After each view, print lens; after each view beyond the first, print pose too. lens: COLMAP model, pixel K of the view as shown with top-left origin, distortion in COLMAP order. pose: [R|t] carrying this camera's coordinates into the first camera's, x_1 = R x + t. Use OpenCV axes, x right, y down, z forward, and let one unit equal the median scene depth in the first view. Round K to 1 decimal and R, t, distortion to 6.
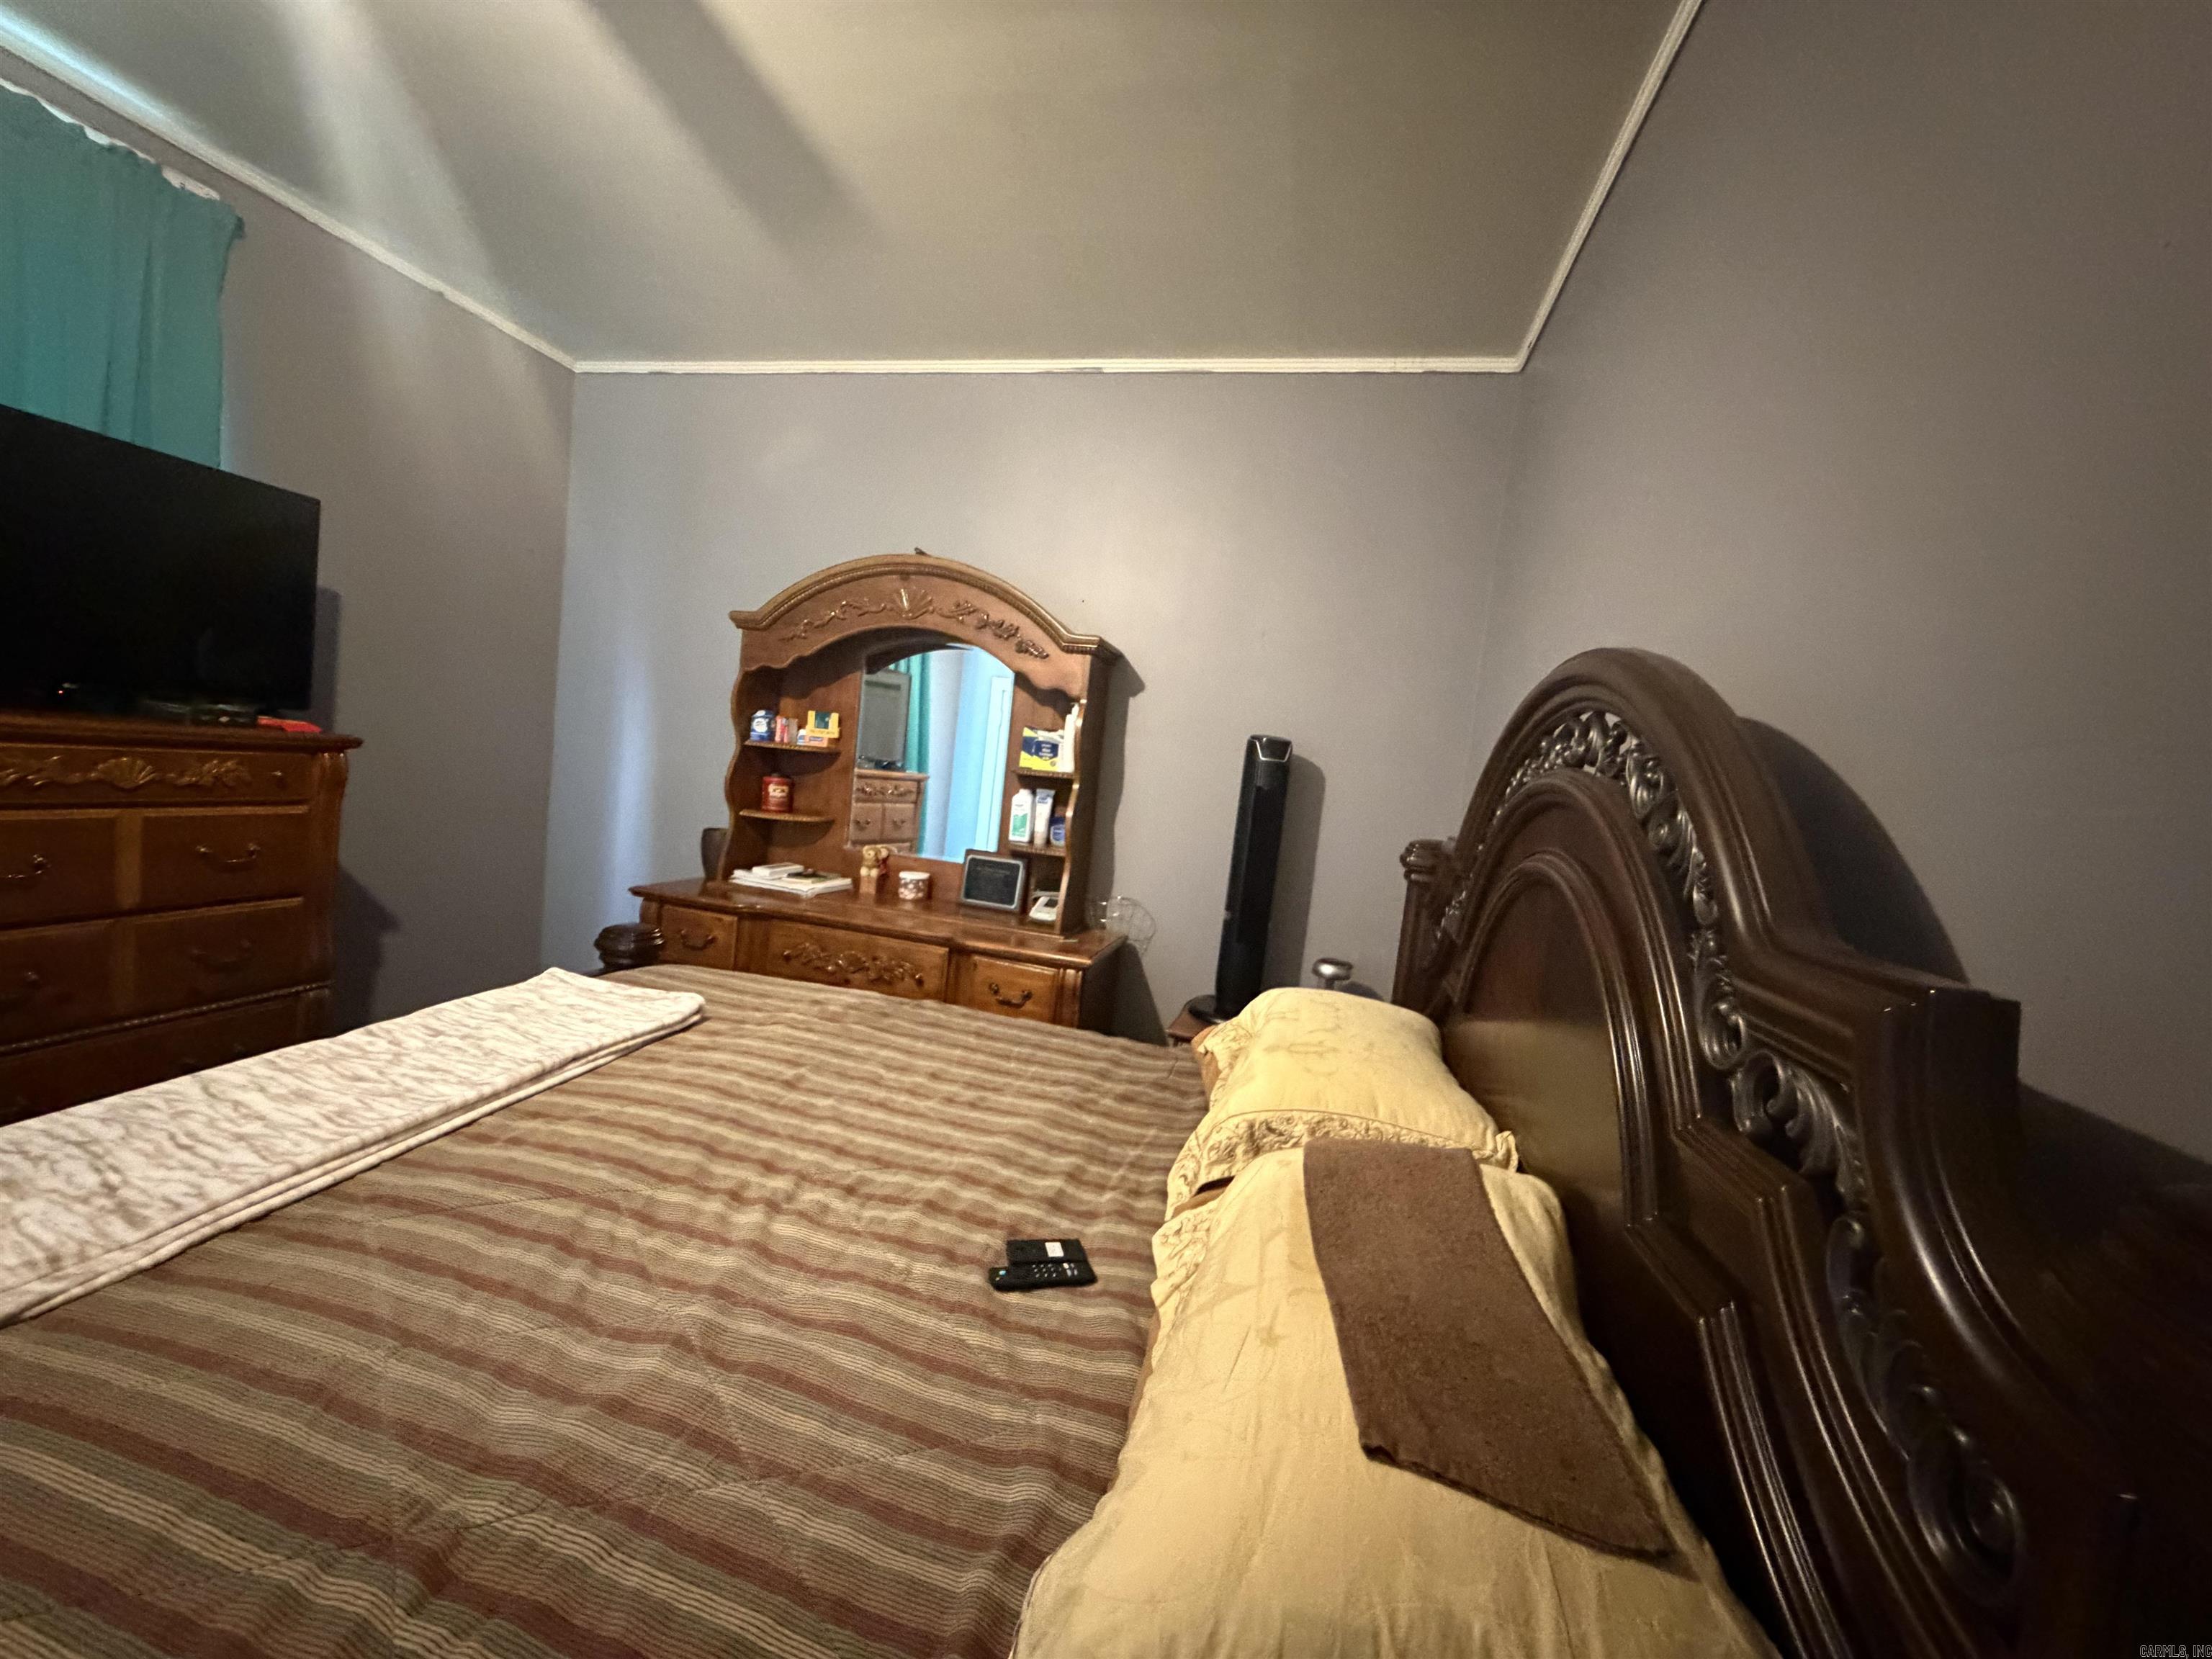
lens RADIAL K [[885.8, 0, 1095.8], [0, 885.8, 836.8], [0, 0, 1]] dist [0.001305, 0.000124]
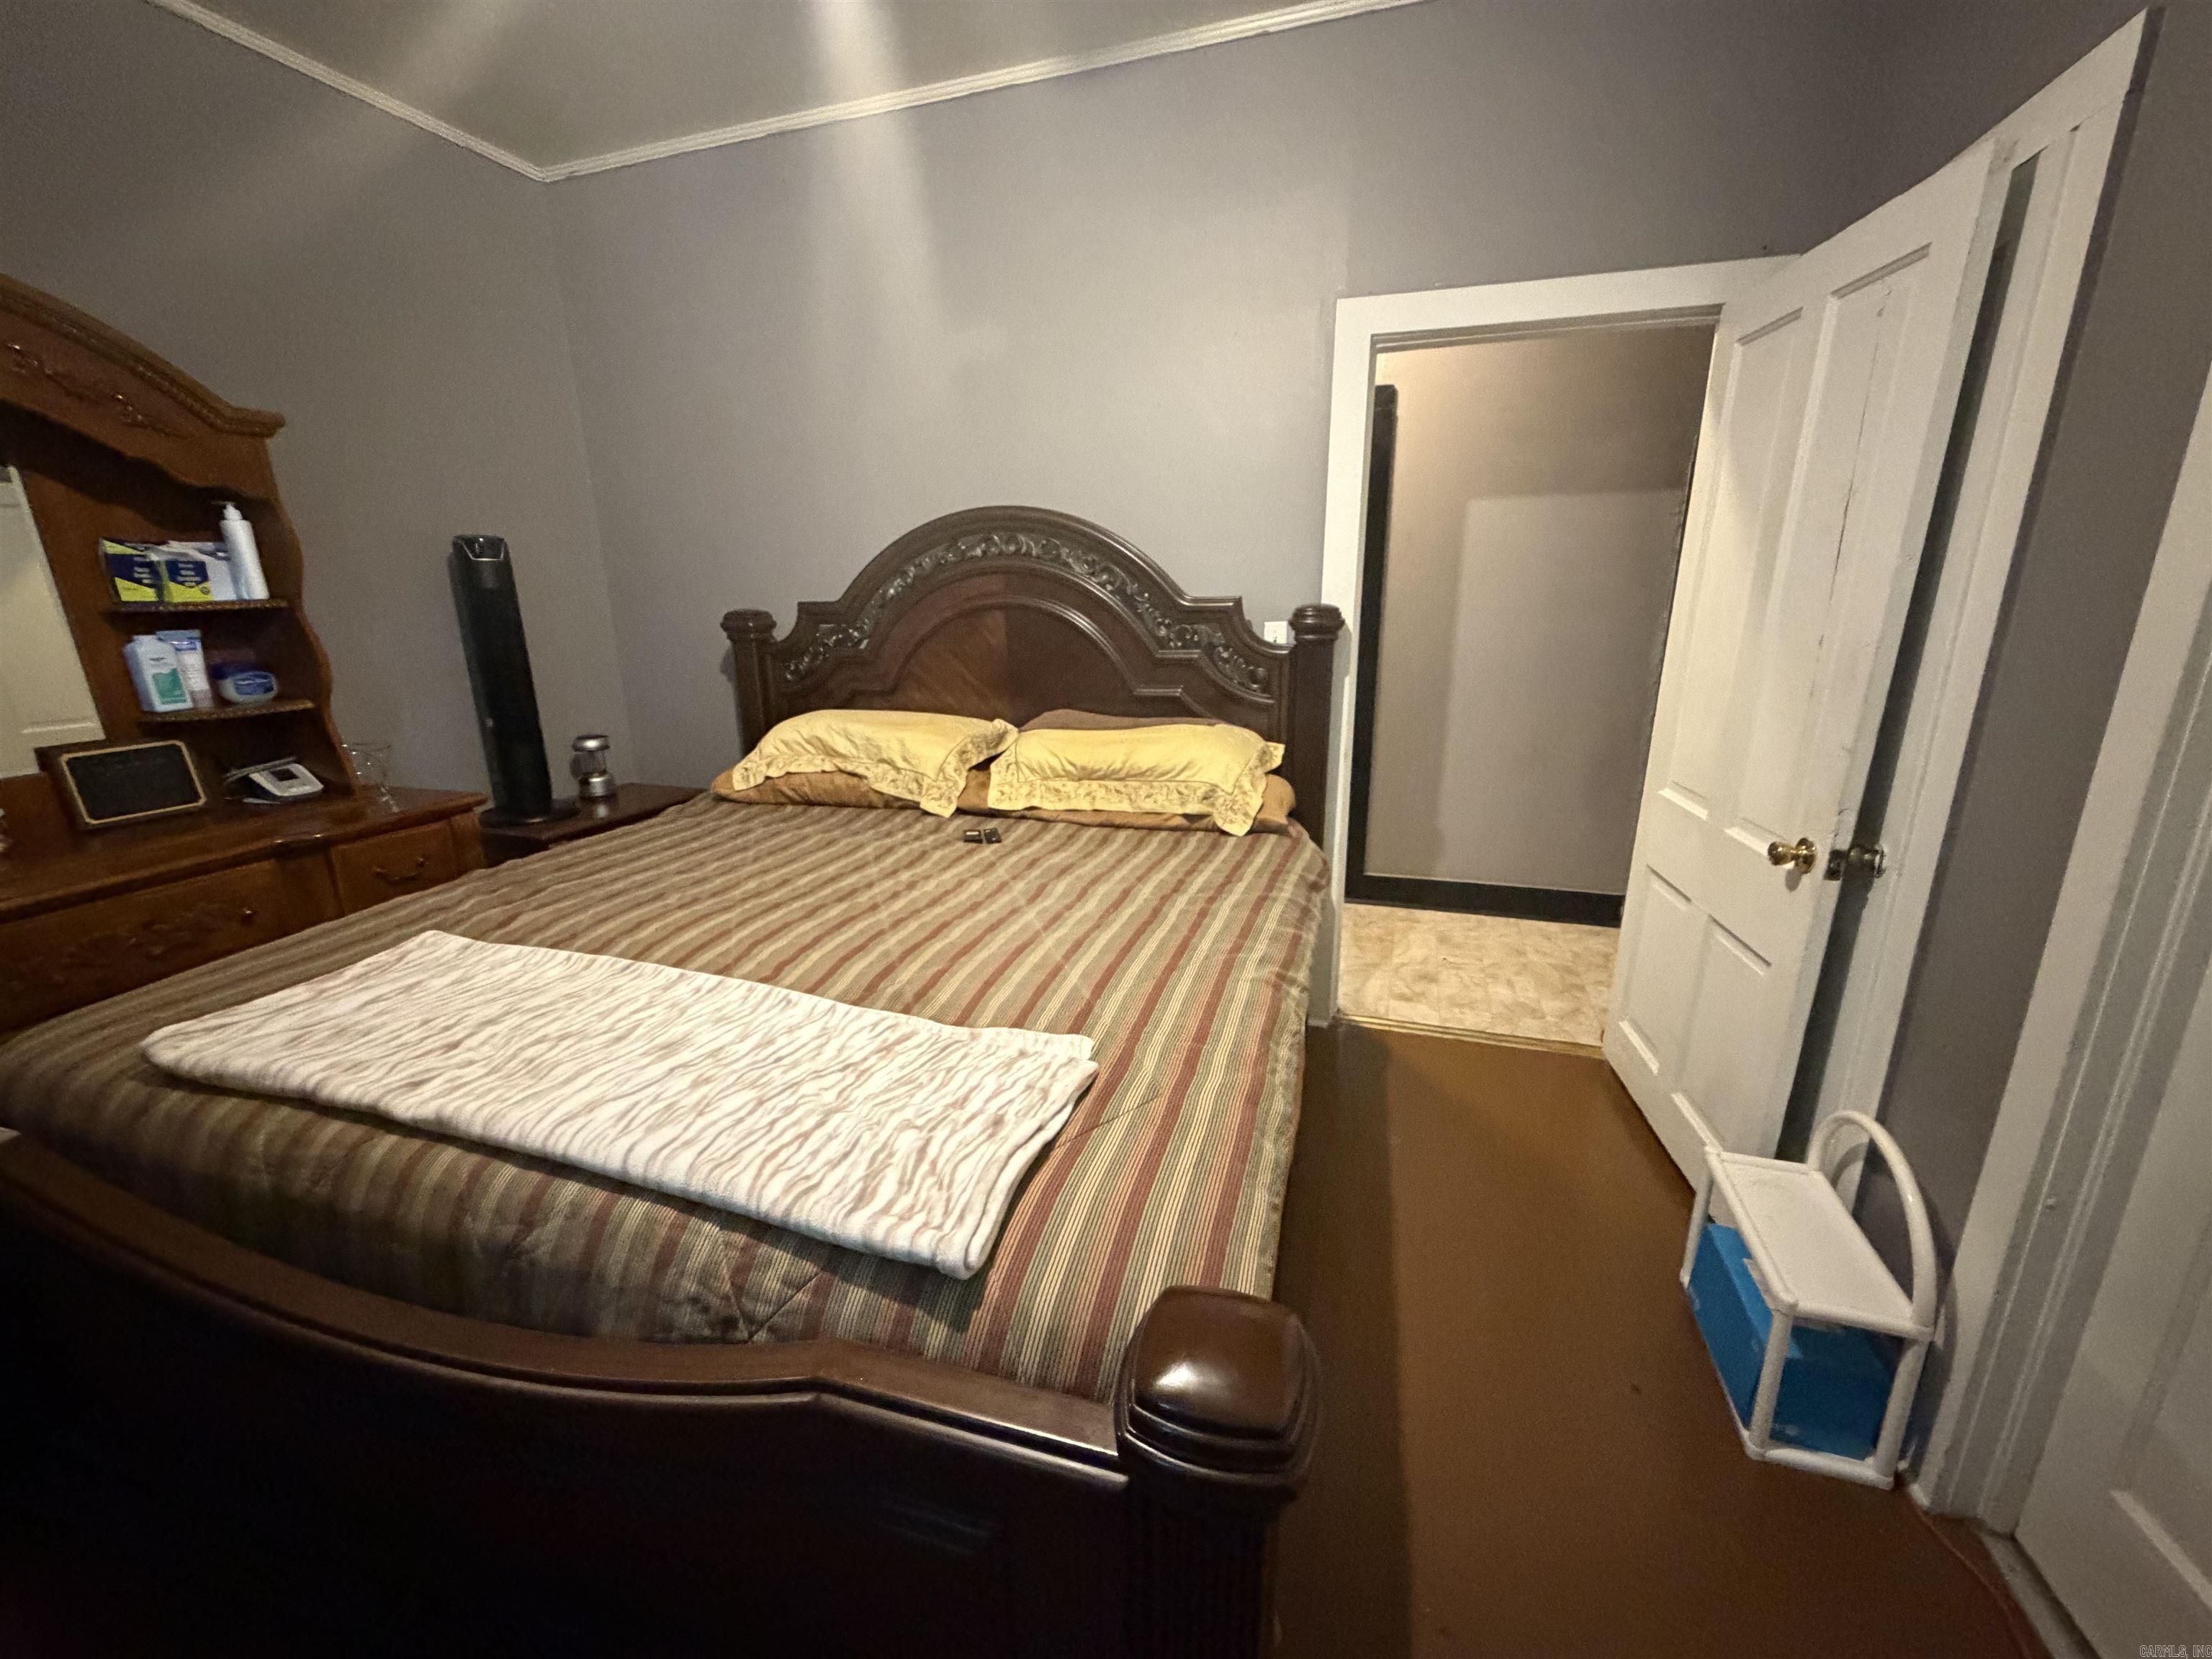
lens RADIAL K [[885.8, 0, 1109.1], [0, 885.8, 829.1], [0, 0, 1]] dist [0.001305, 0.000124]
pose [[0.058739, -0.365996, 0.928761, -0.983170], [0.097849, 0.927998, 0.359507, -0.118270], [-0.993466, 0.069761, 0.090322, 0.273290]]
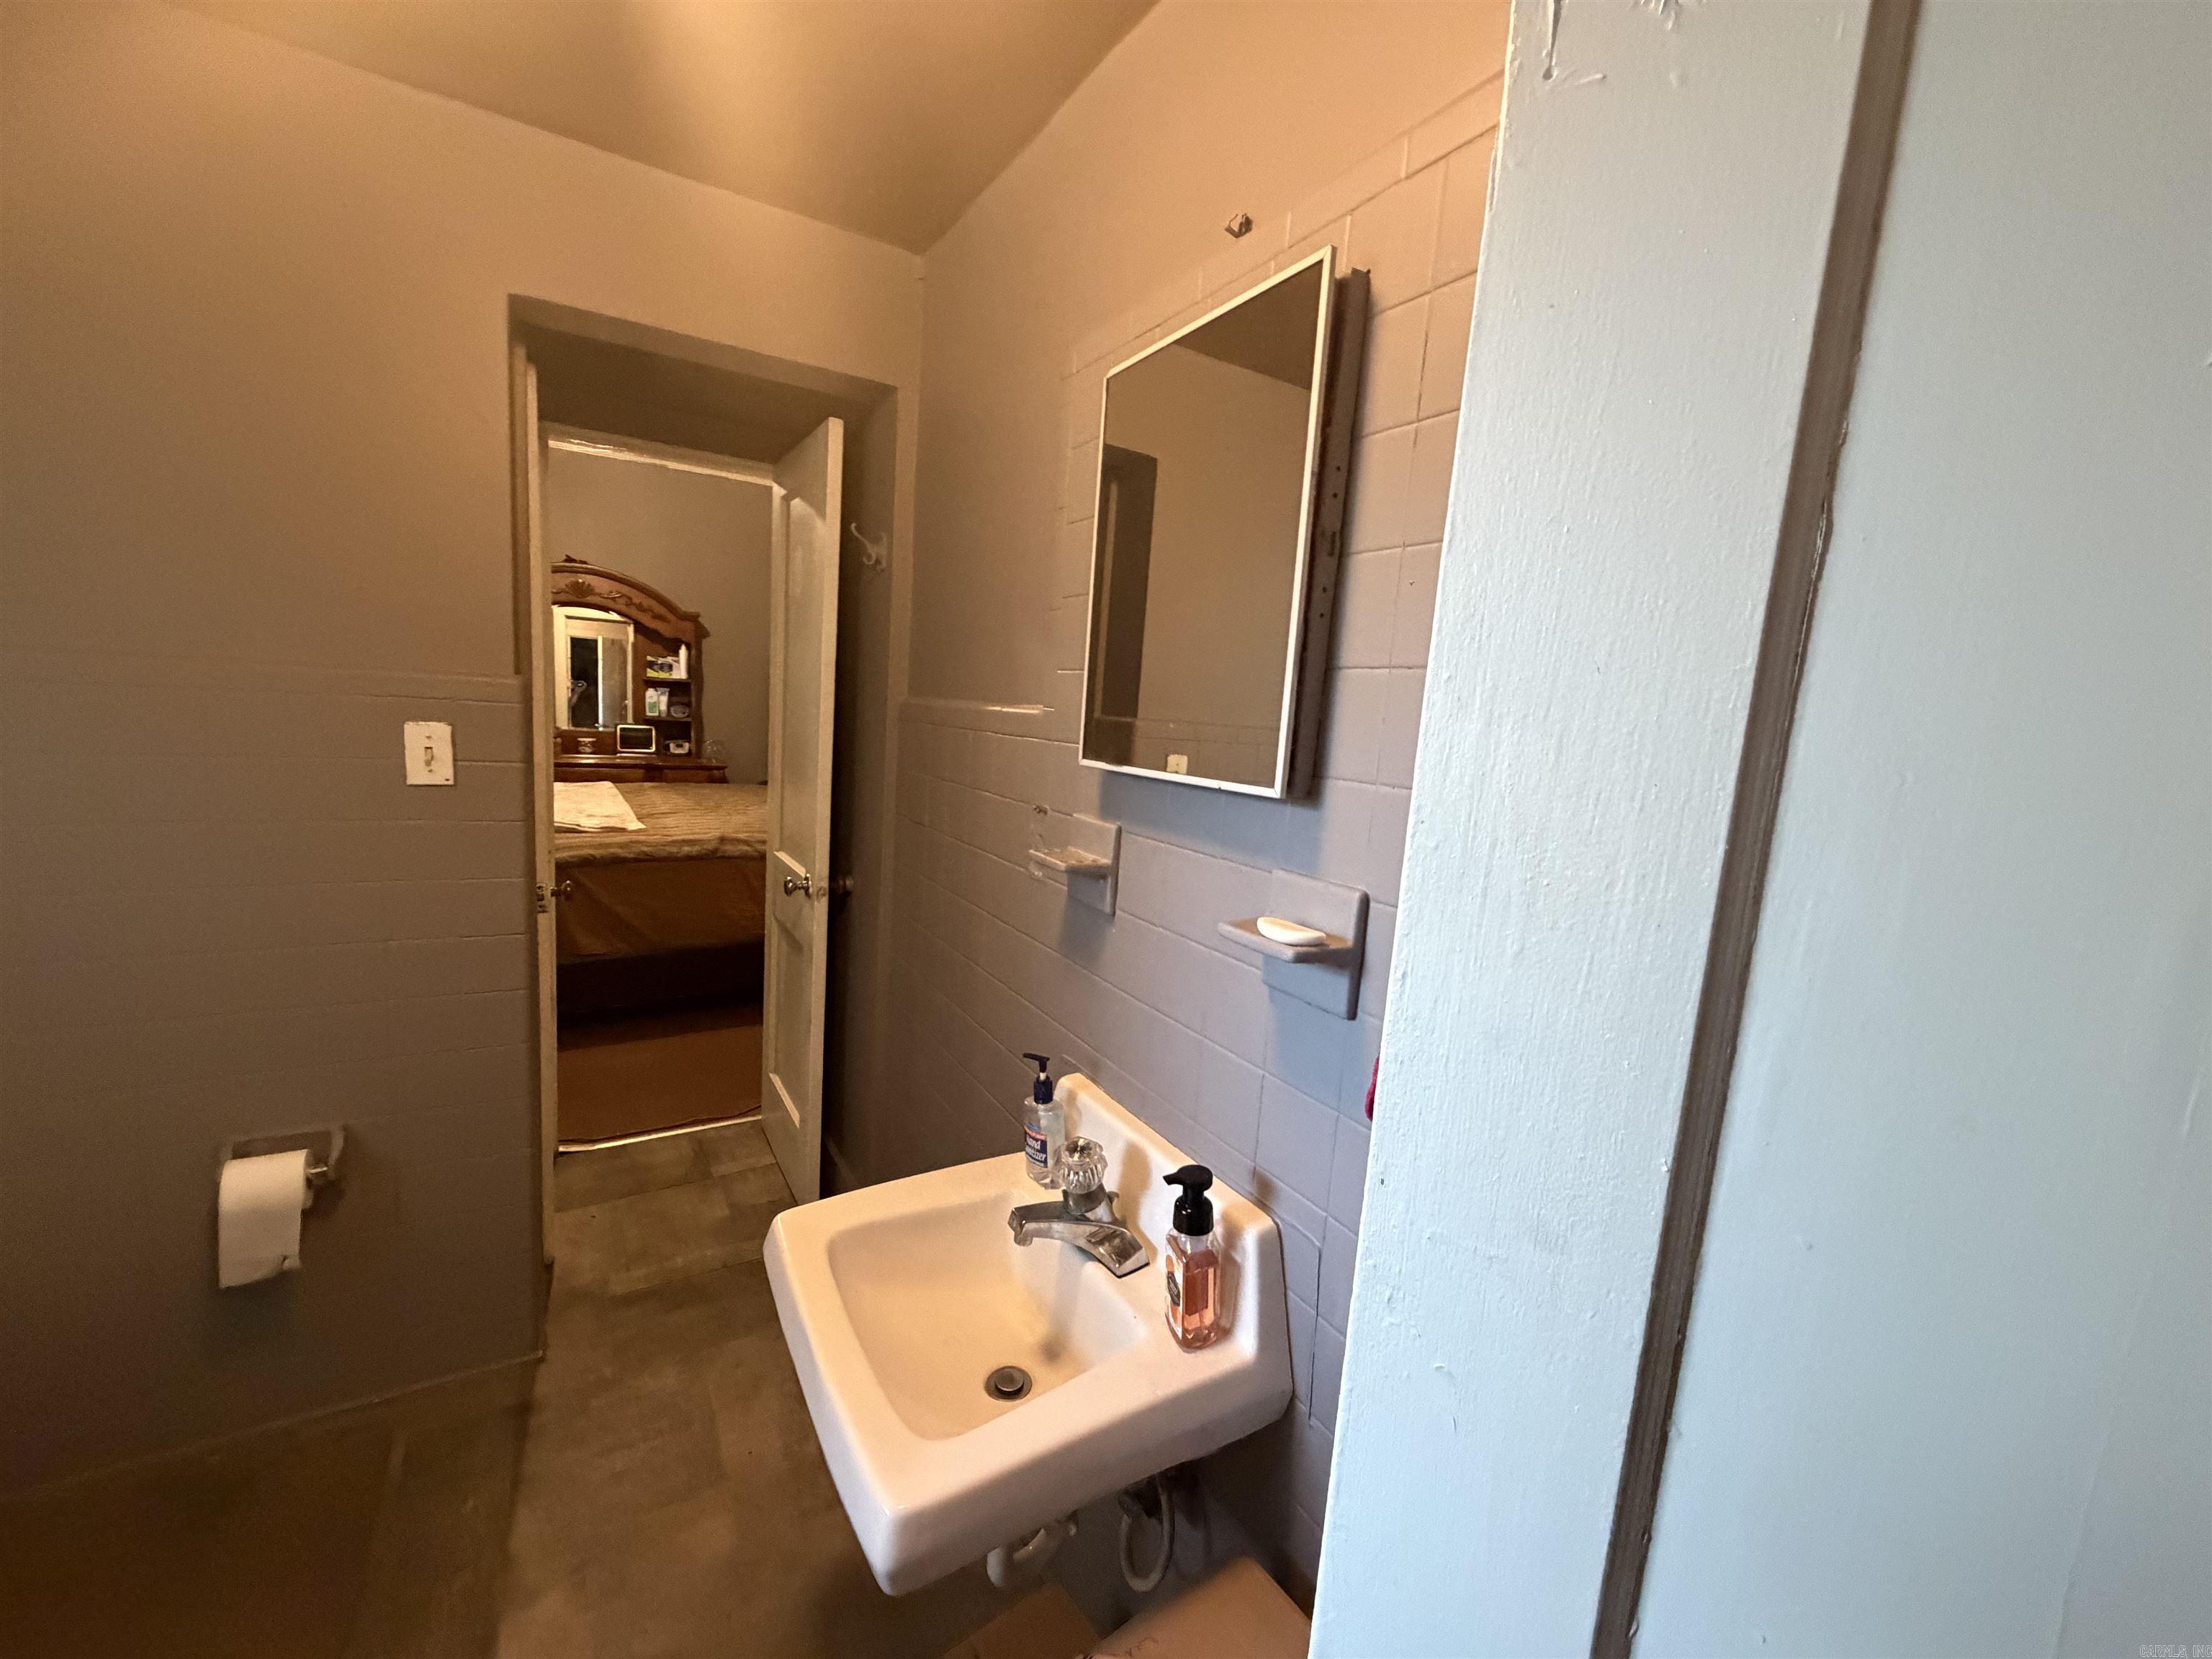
lens RADIAL K [[885.8, 0, 1106.7], [0, 885.8, 832.2], [0, 0, 1]] dist [0.001305, 0.000124]
pose [[0.708242, -0.156421, 0.688423, -1.011894], [0.062292, 0.985188, 0.159765, 0.011420], [-0.703216, -0.070269, 0.707495, -1.446856]]
